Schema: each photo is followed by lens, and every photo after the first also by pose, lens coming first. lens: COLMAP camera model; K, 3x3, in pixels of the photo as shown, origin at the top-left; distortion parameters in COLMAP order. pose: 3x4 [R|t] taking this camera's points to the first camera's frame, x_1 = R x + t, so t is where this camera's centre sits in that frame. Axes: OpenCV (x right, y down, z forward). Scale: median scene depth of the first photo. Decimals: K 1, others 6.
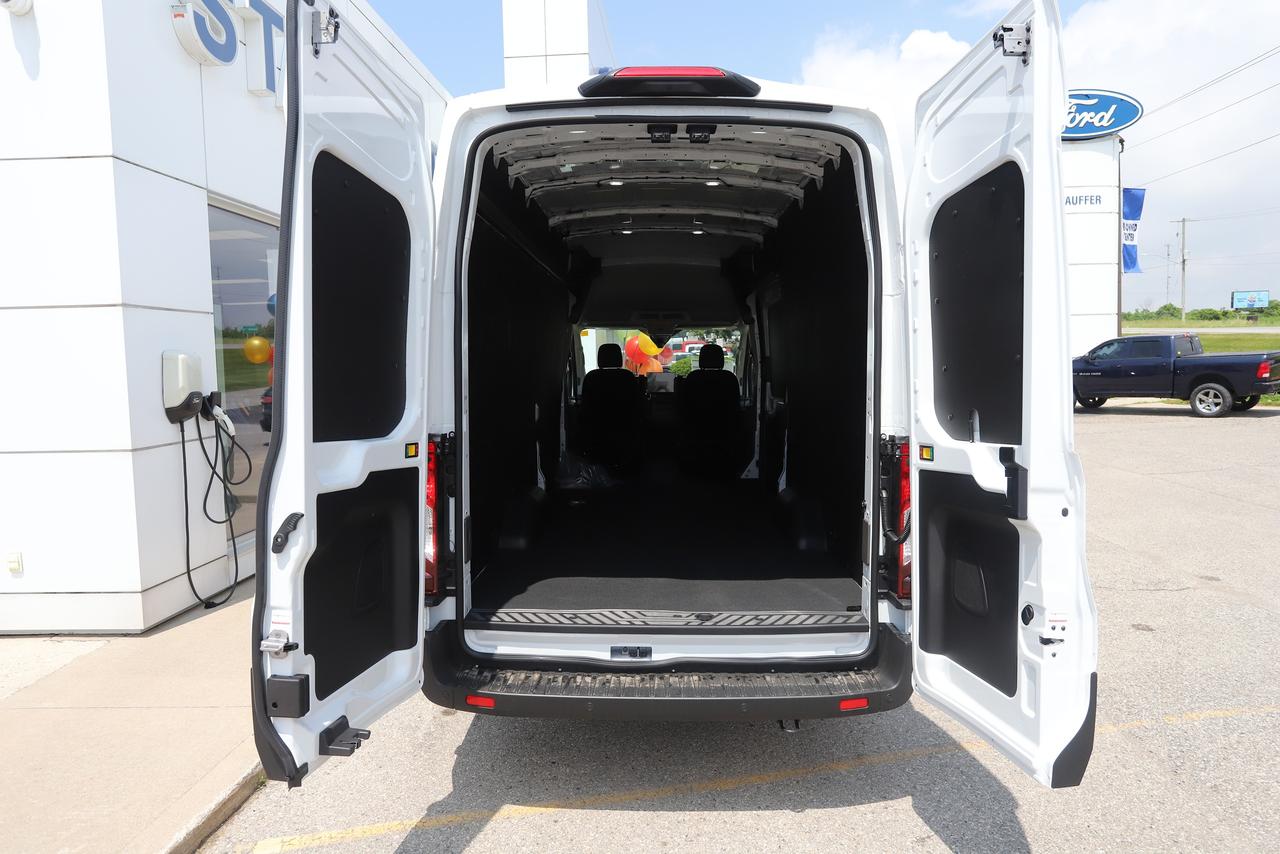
lens RADIAL K [[838.1, 0, 640.0], [0, 838.1, 427.0], [0, 0, 1]] dist [-0.005580, 0.005197]
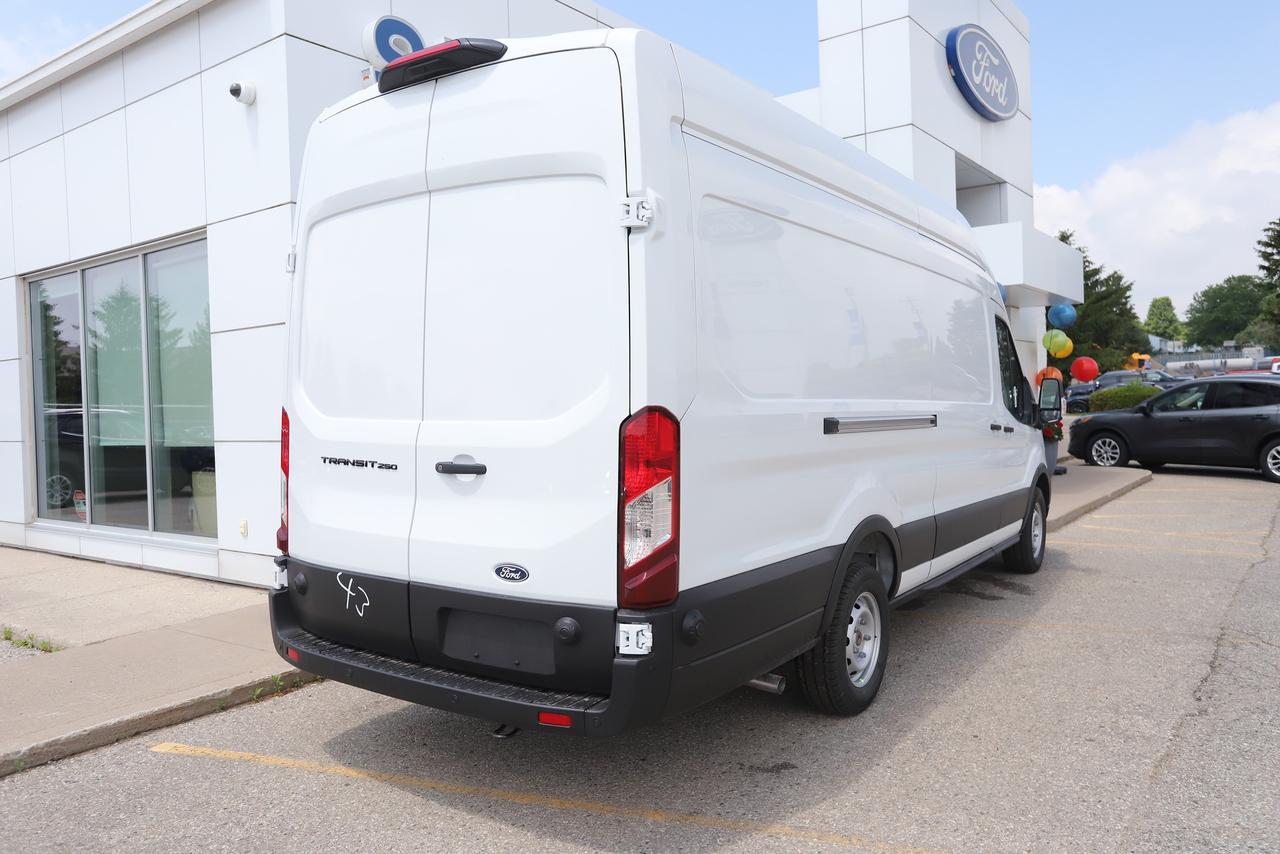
lens RADIAL K [[927.1, 0, 640.0], [0, 927.1, 427.0], [0, 0, 1]] dist [0.000992, 0.003113]
pose [[0.831643, 0.010782, -0.555207, 0.466875], [-0.036580, 0.998704, -0.035399, 0.030769], [0.554105, 0.049749, 0.830959, 0.124734]]
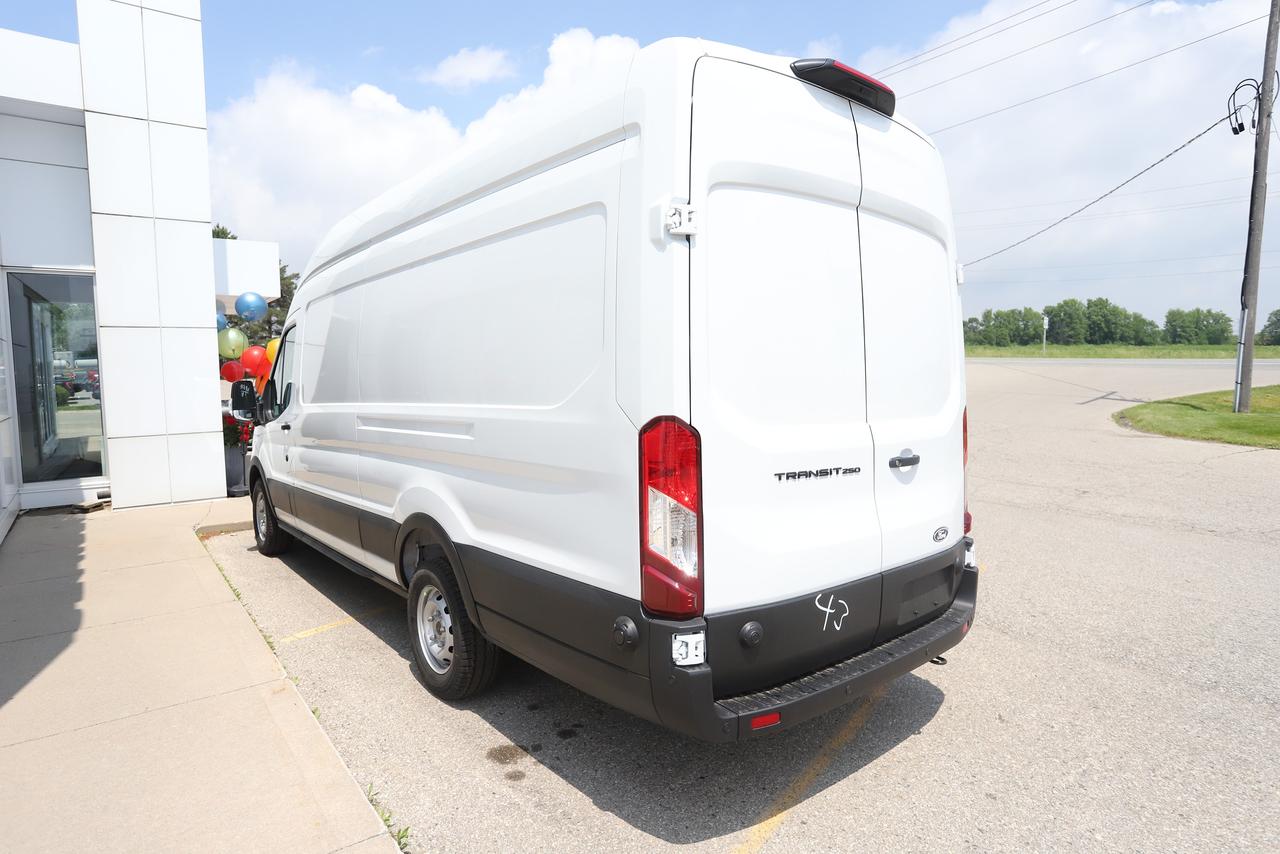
lens RADIAL K [[720.0, 0, 640.0], [0, 720.0, 427.0], [0, 0, 1]] dist [-0.024682, 0.000094]
pose [[0.755168, -0.042740, 0.654136, -0.422650], [0.059162, 0.998244, -0.003077, 0.005665], [-0.652856, 0.041024, 0.756370, 0.271914]]
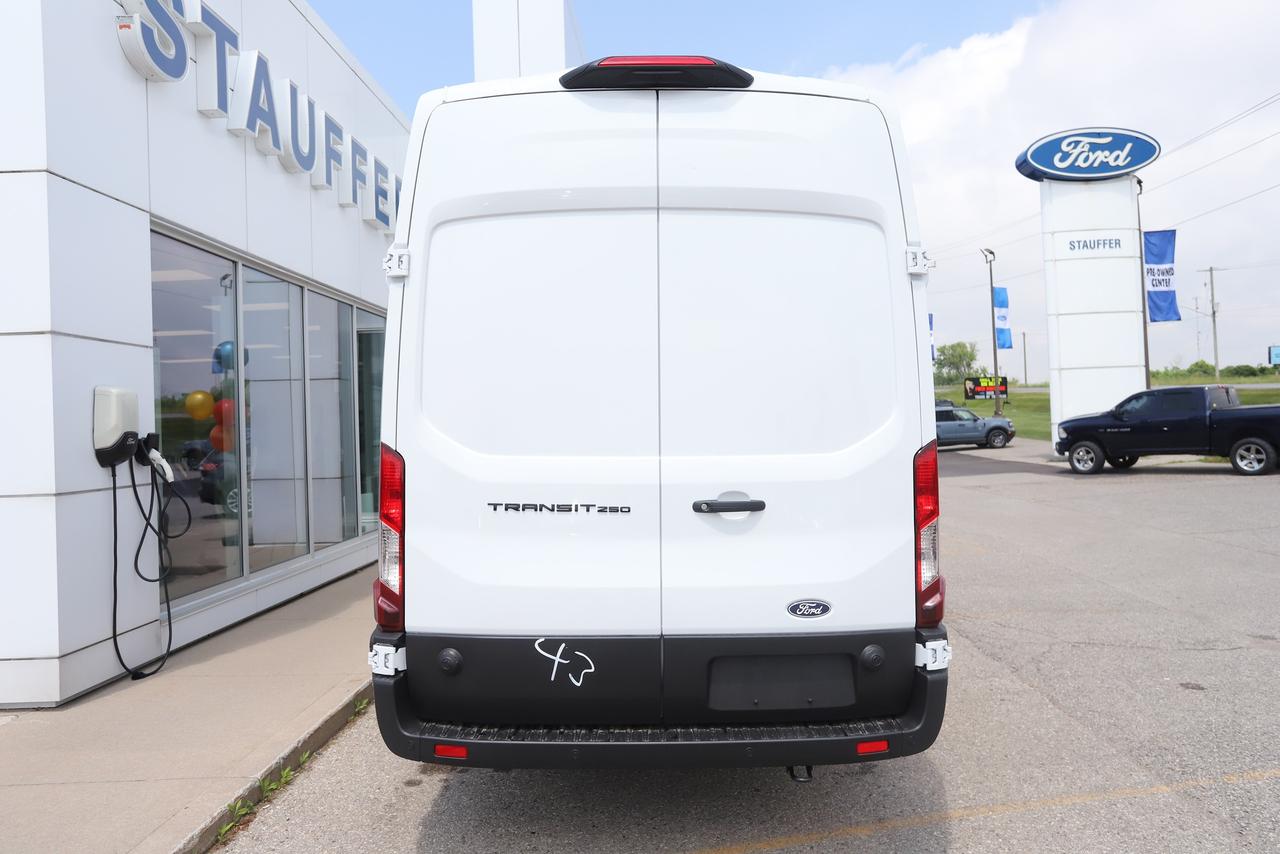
lens RADIAL K [[930.9, 0, 640.0], [0, 930.9, 427.0], [0, 0, 1]] dist [-0.002381, 0.023929]
pose [[0.999794, -0.009094, 0.018120, -0.003303], [0.010550, 0.996580, -0.081955, 0.037991], [-0.017313, 0.082129, 0.996471, -0.004183]]
